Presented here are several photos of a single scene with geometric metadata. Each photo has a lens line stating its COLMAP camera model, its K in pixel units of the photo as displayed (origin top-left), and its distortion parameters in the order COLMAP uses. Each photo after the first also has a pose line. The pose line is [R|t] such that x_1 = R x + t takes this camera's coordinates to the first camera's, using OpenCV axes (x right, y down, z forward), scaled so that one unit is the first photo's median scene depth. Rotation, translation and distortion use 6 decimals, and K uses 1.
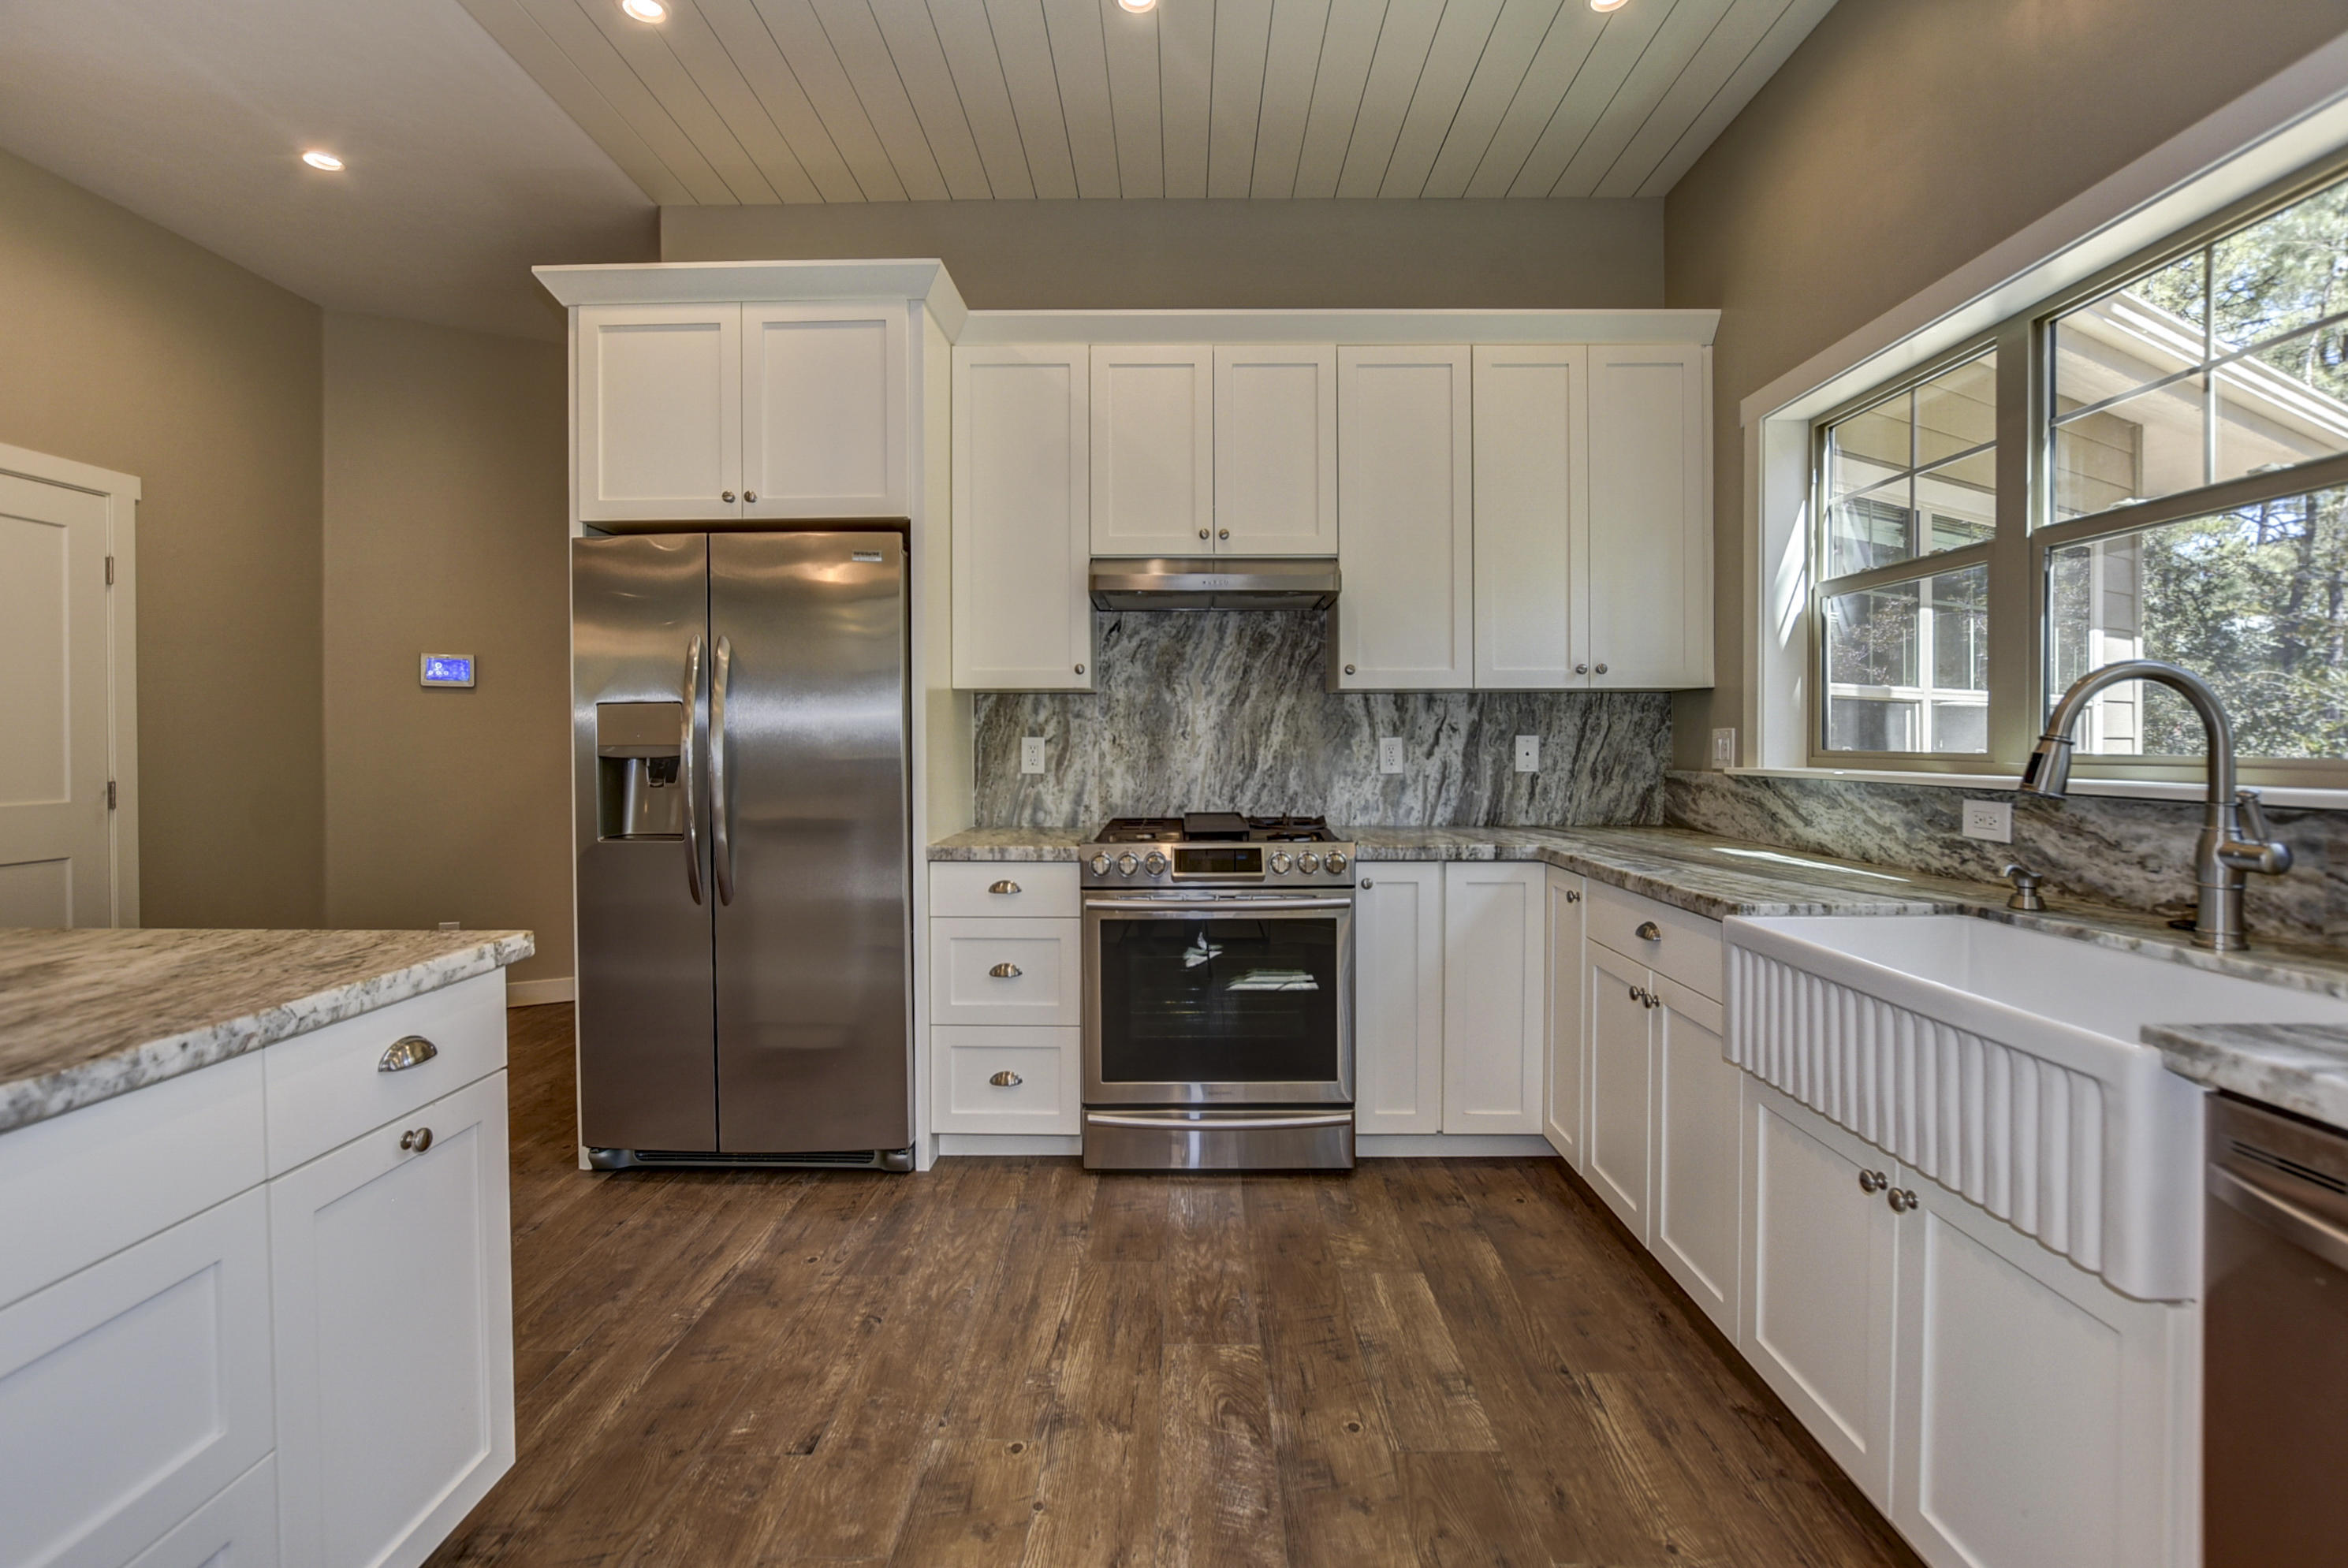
lens RADIAL K [[1035.3, 0, 1130.9], [0, 1035.3, 749.5], [0, 0, 1]] dist [-0.020923, 0.004601]
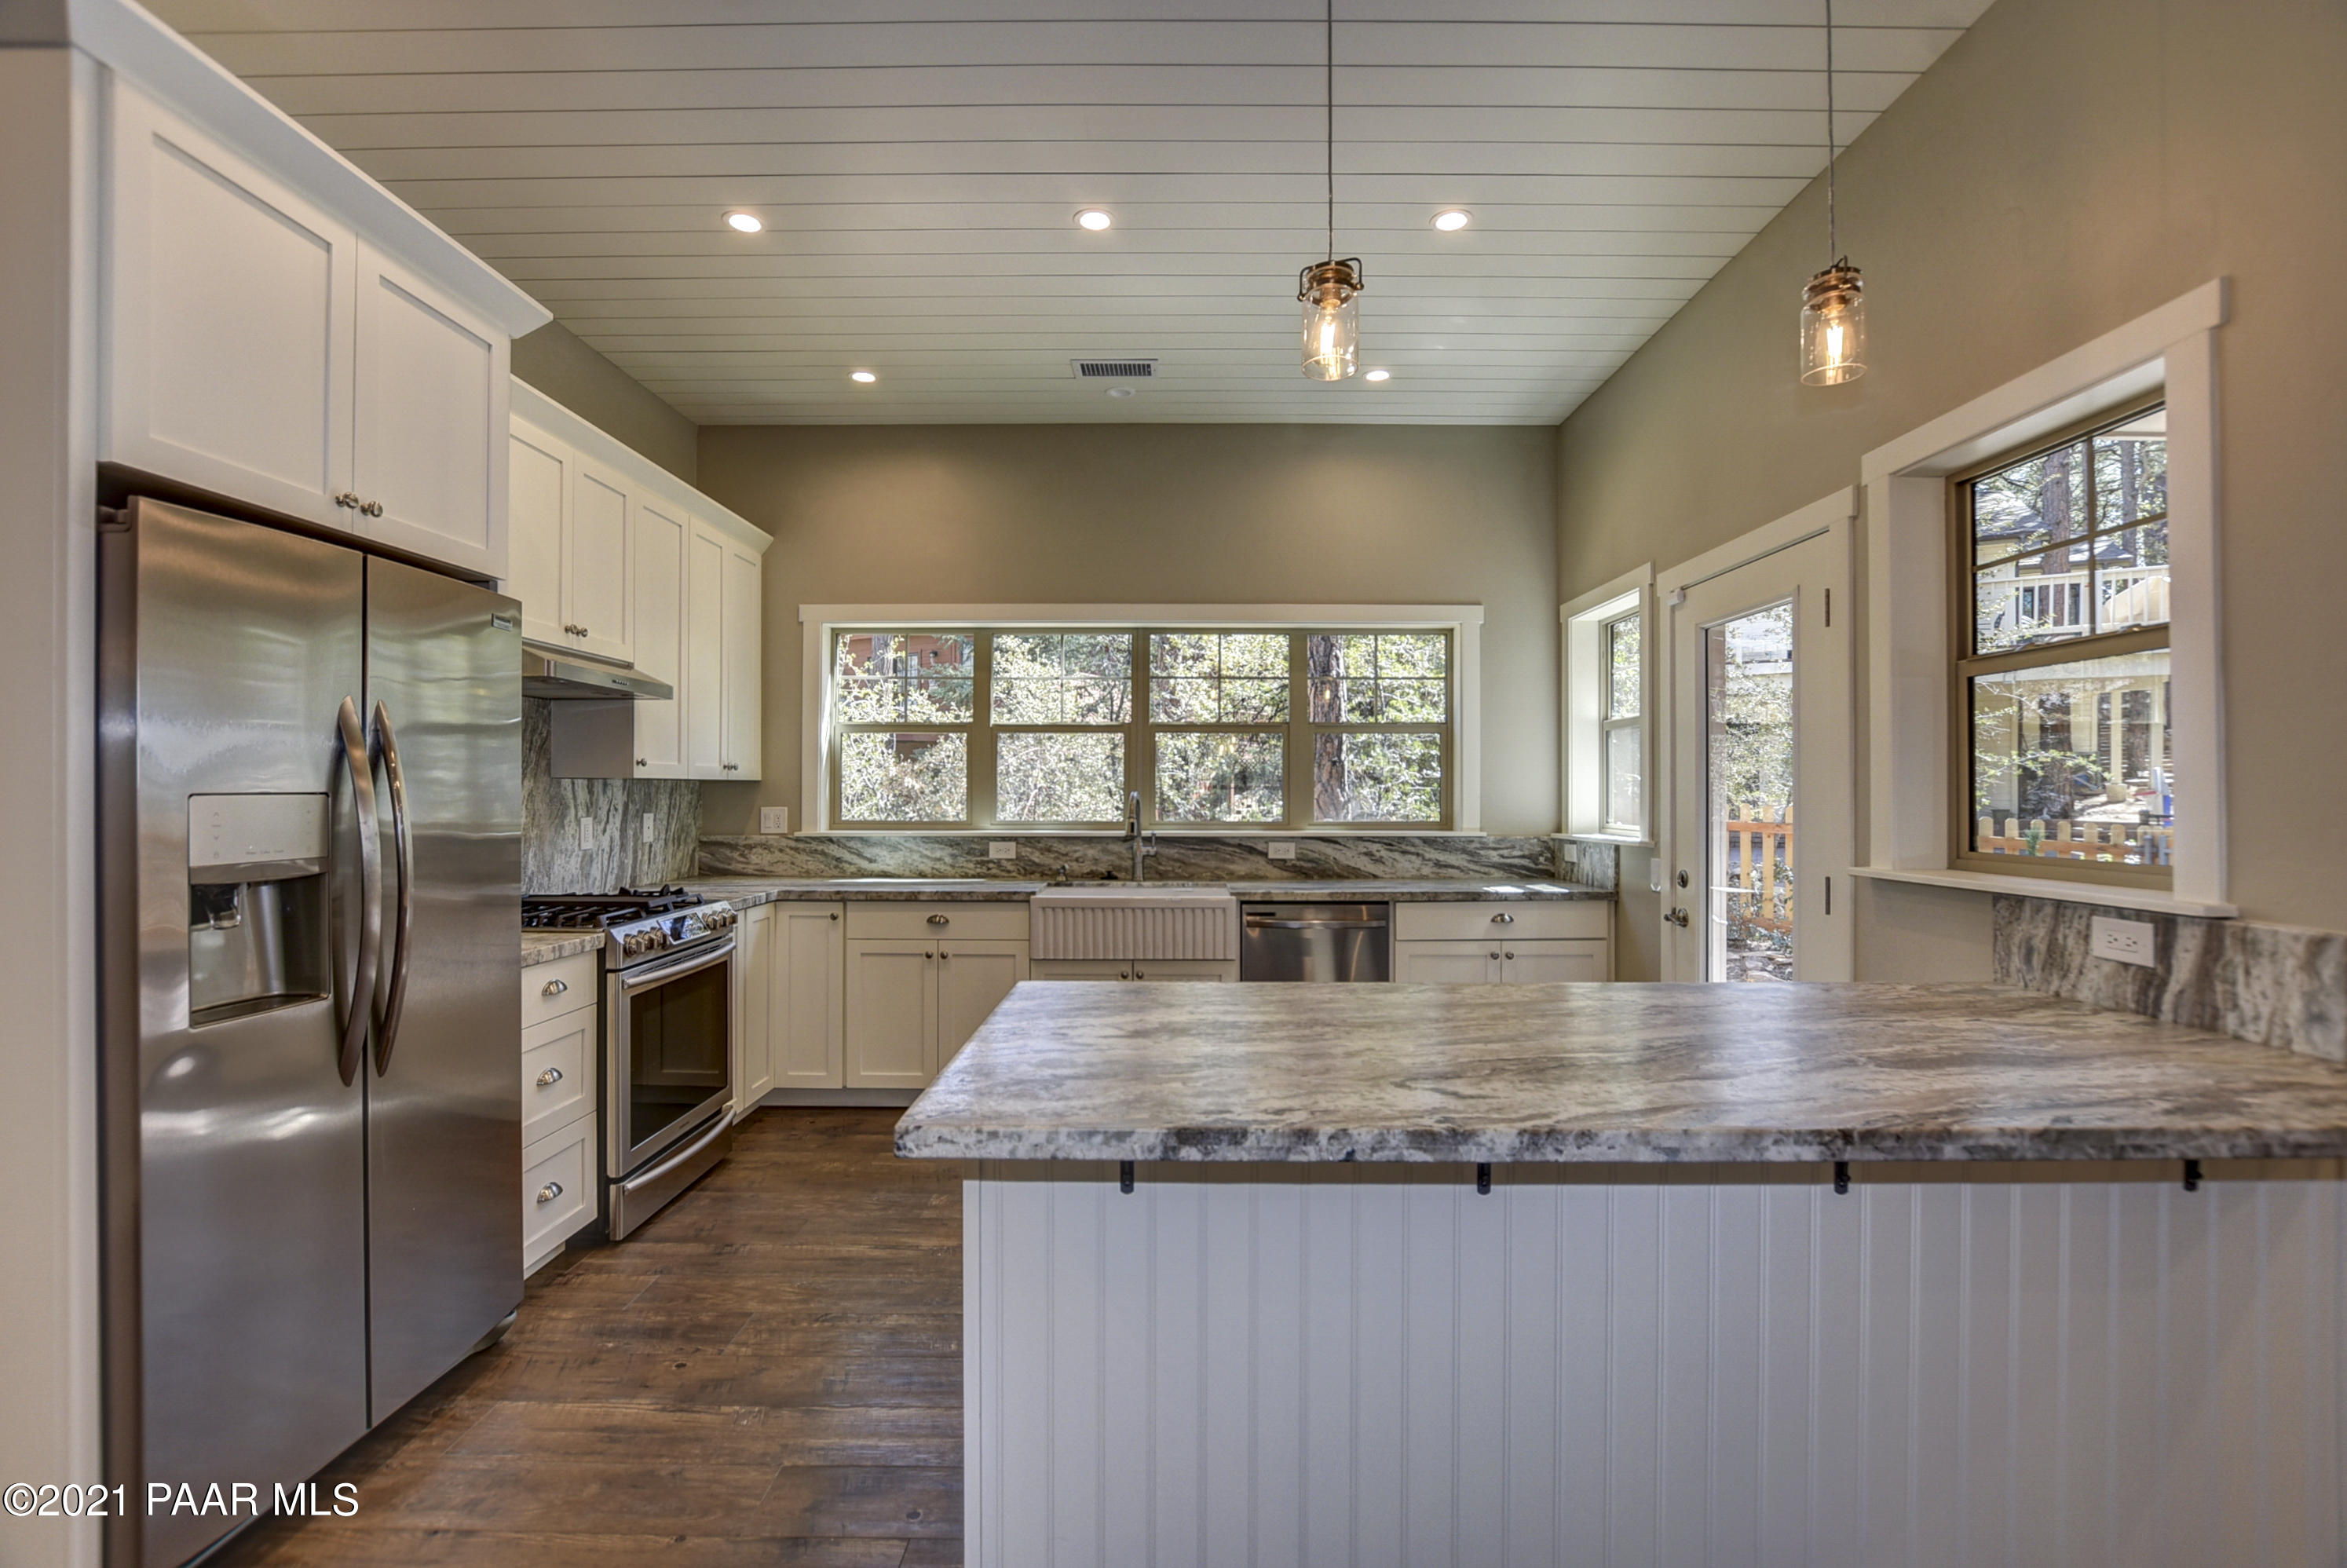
lens RADIAL K [[1034.9, 0, 1186.0], [0, 1034.9, 786.3], [0, 0, 1]] dist [-0.020923, 0.004601]
pose [[-0.013553, 0.006449, 0.999887, -1.247842], [0.008523, 0.999944, -0.006334, -0.046697], [-0.999872, 0.008436, -0.013607, 0.501684]]
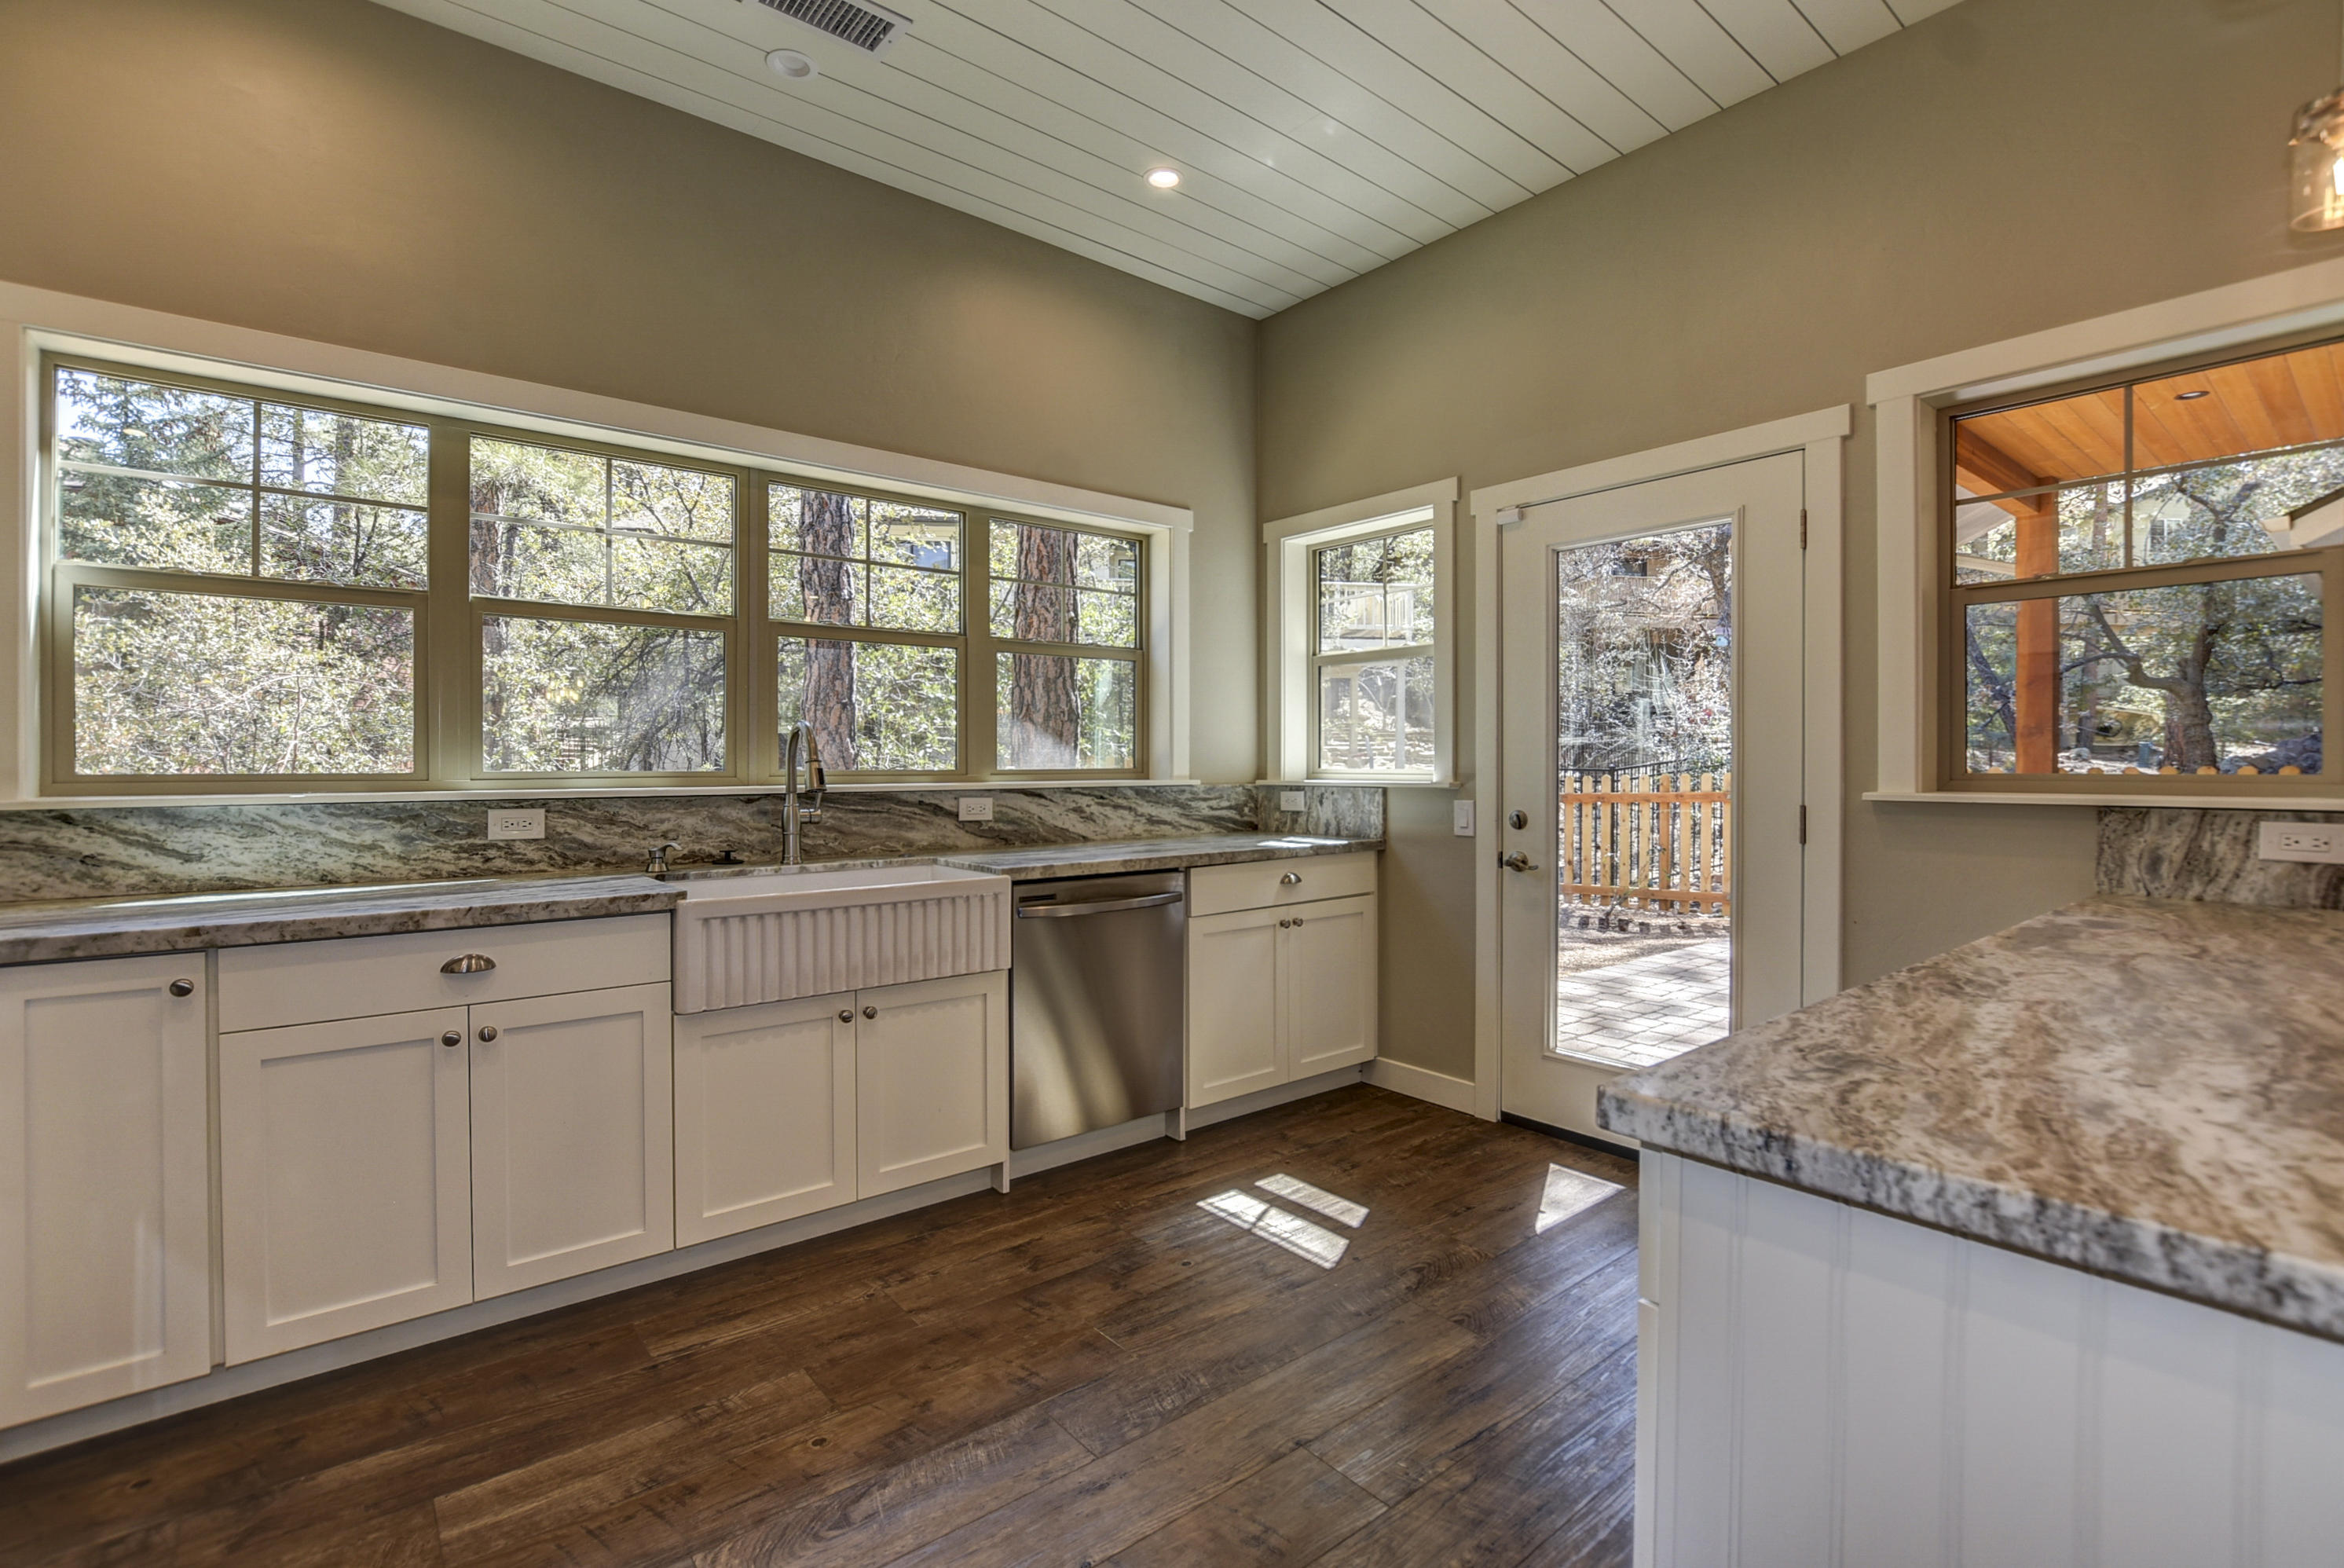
lens RADIAL K [[1033.6, 0, 1173.2], [0, 1033.6, 764.4], [0, 0, 1]] dist [-0.020923, 0.004601]
pose [[-0.649276, -0.001785, 0.760551, -0.554260], [0.007685, 0.999931, 0.008908, -0.008543], [-0.760514, 0.011628, -0.649217, 0.989012]]
